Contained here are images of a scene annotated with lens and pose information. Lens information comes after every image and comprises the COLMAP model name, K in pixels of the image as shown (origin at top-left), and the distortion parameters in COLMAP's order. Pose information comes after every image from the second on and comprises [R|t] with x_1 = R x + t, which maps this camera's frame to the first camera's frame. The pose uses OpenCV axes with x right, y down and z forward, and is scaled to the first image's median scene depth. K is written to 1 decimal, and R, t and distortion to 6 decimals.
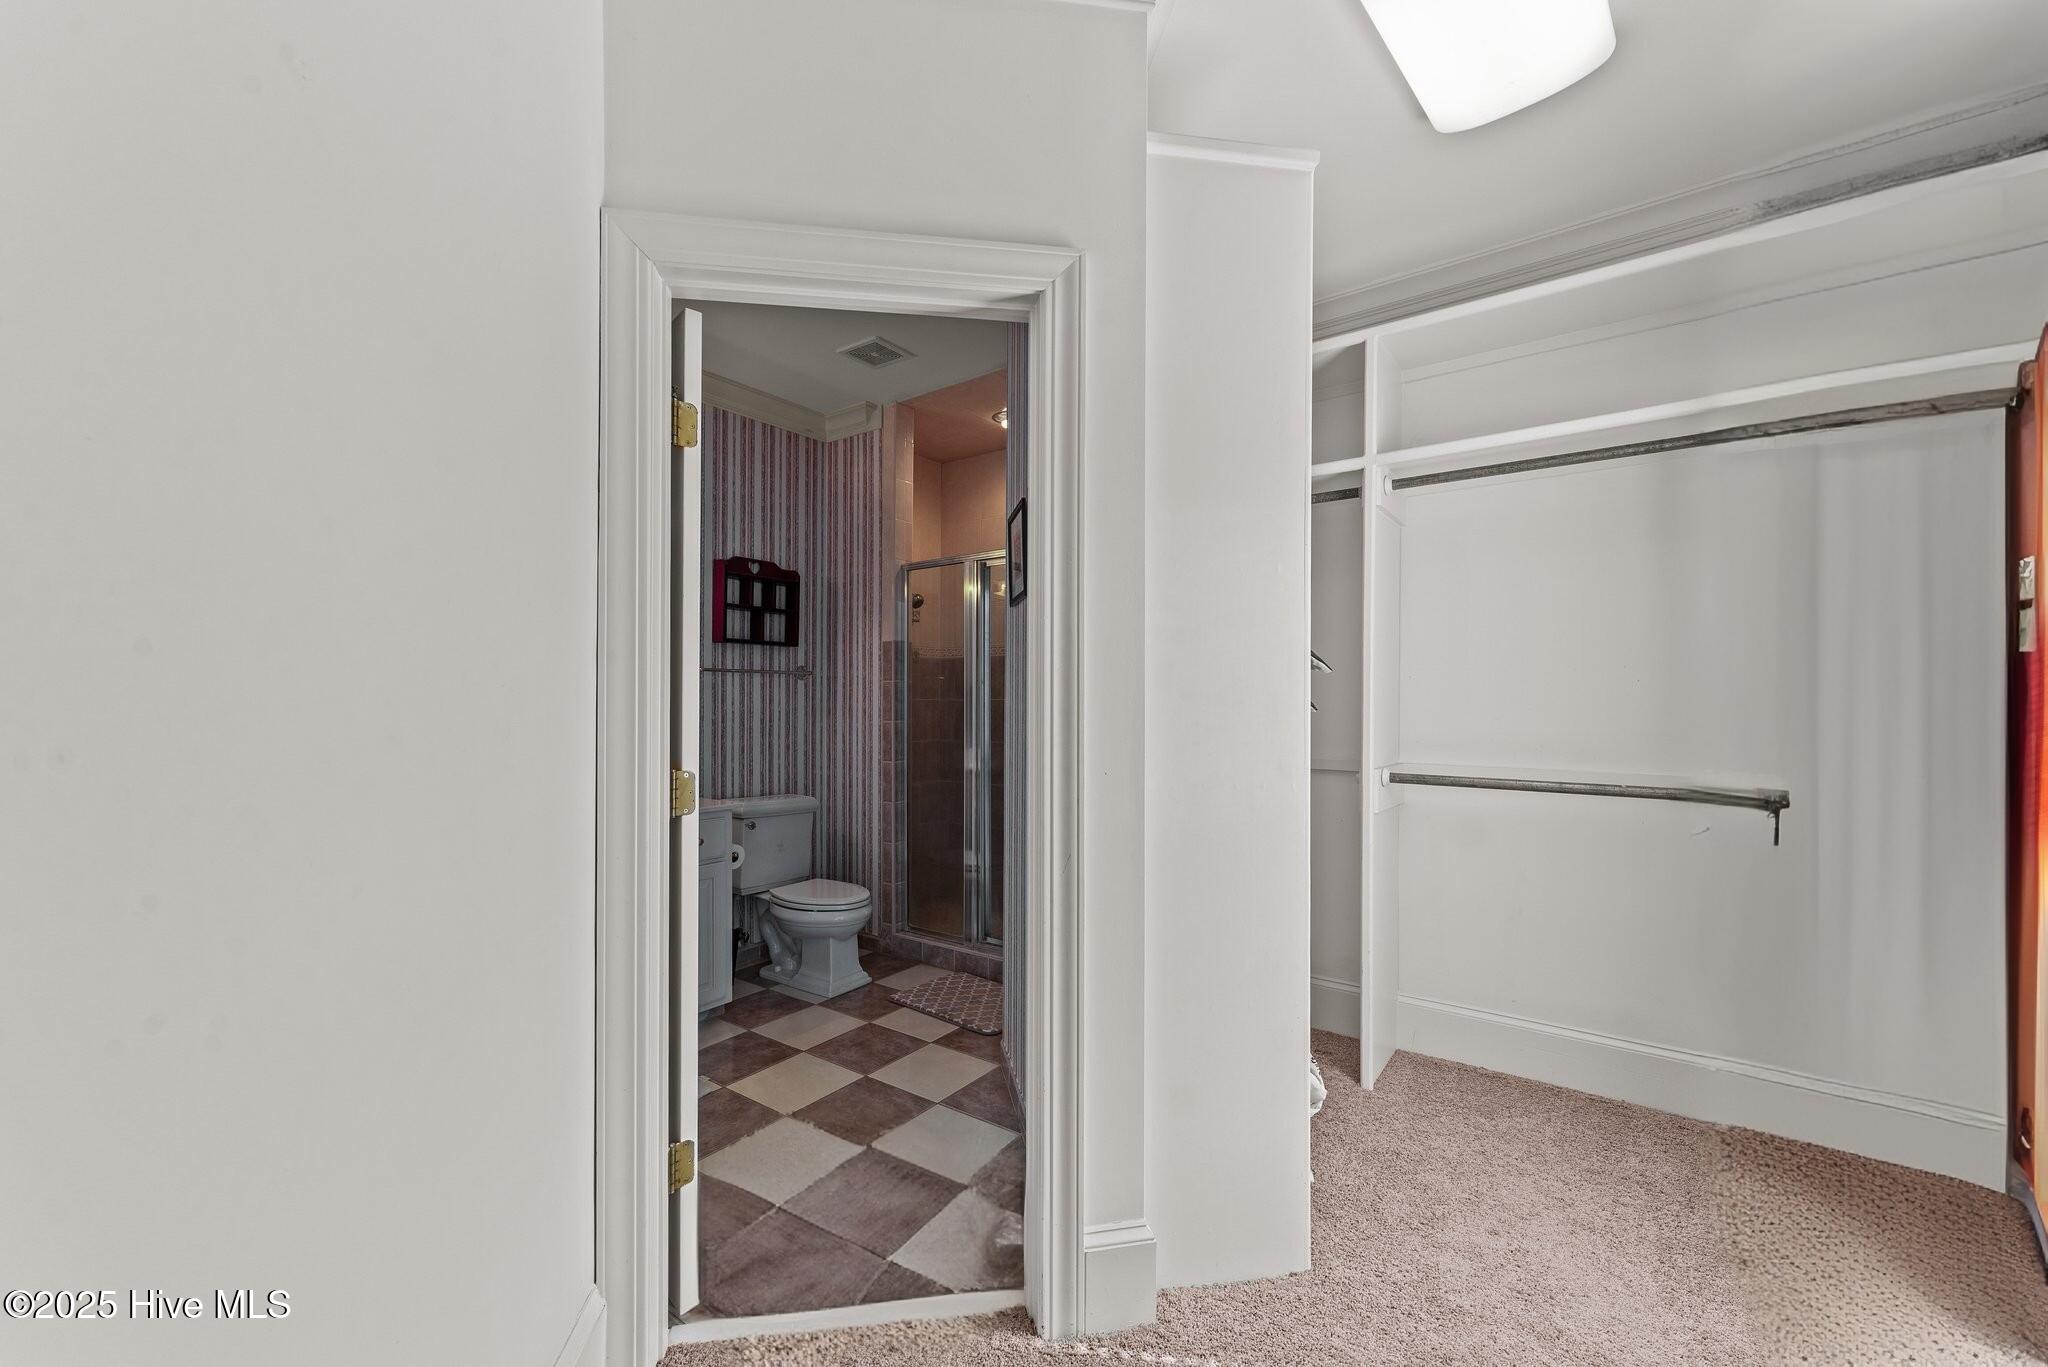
lens RADIAL K [[799.7, 0, 1012.7], [0, 799.7, 687.2], [0, 0, 1]] dist [-0.009207, -0.000609]
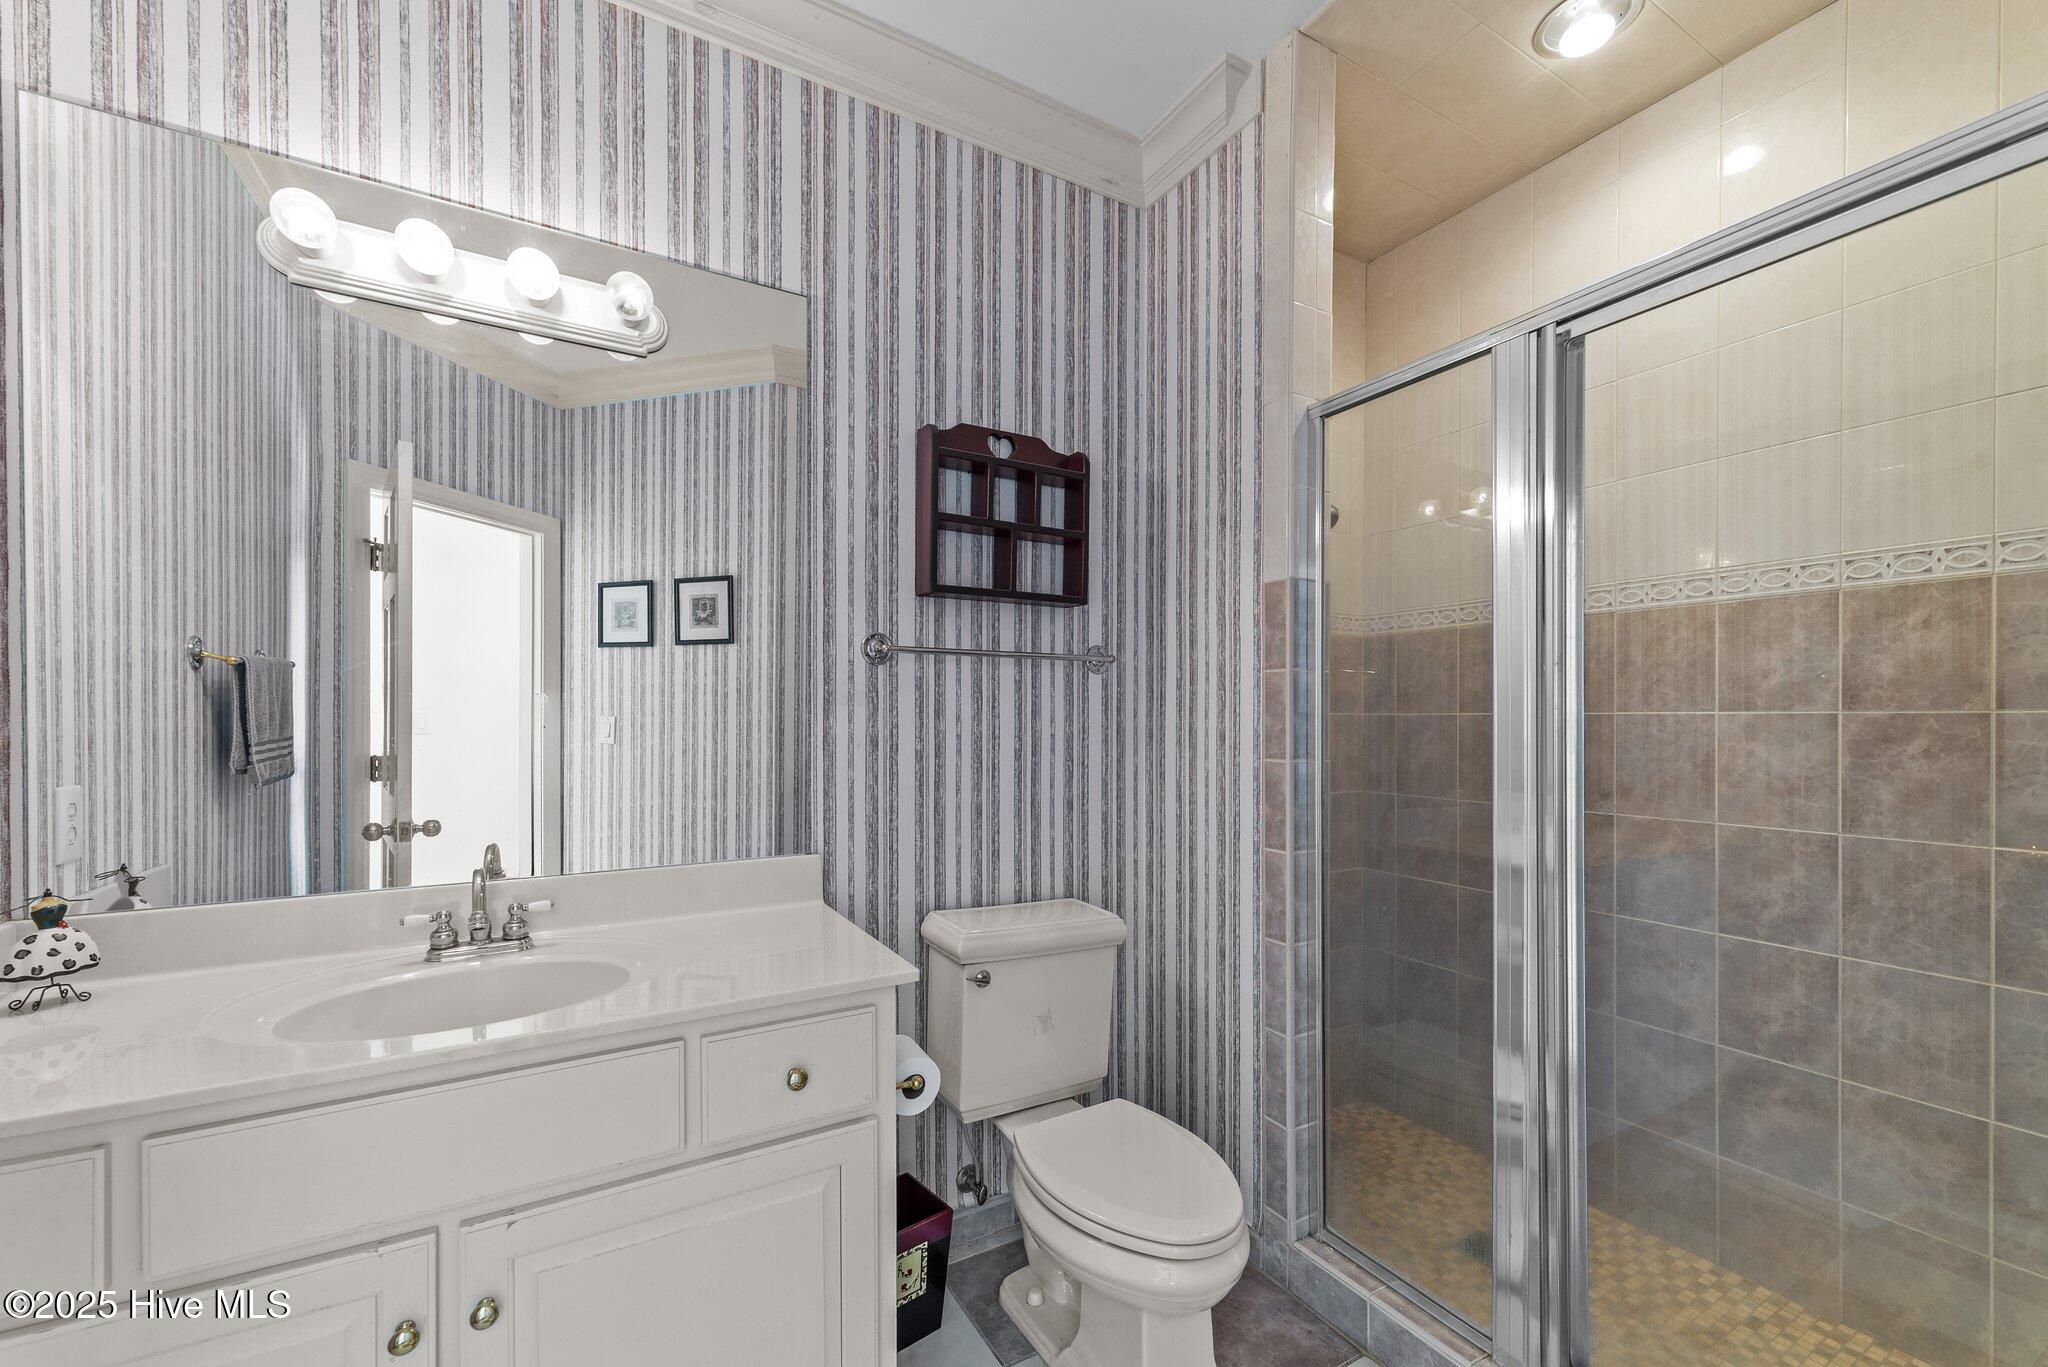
lens RADIAL K [[799.7, 0, 1033.0], [0, 799.7, 710.6], [0, 0, 1]] dist [-0.009207, -0.000609]
pose [[0.924829, -0.000098, -0.380383, -0.111573], [0.001446, 0.999994, 0.003258, 0.013329], [0.380380, -0.003563, 0.924823, 0.530527]]
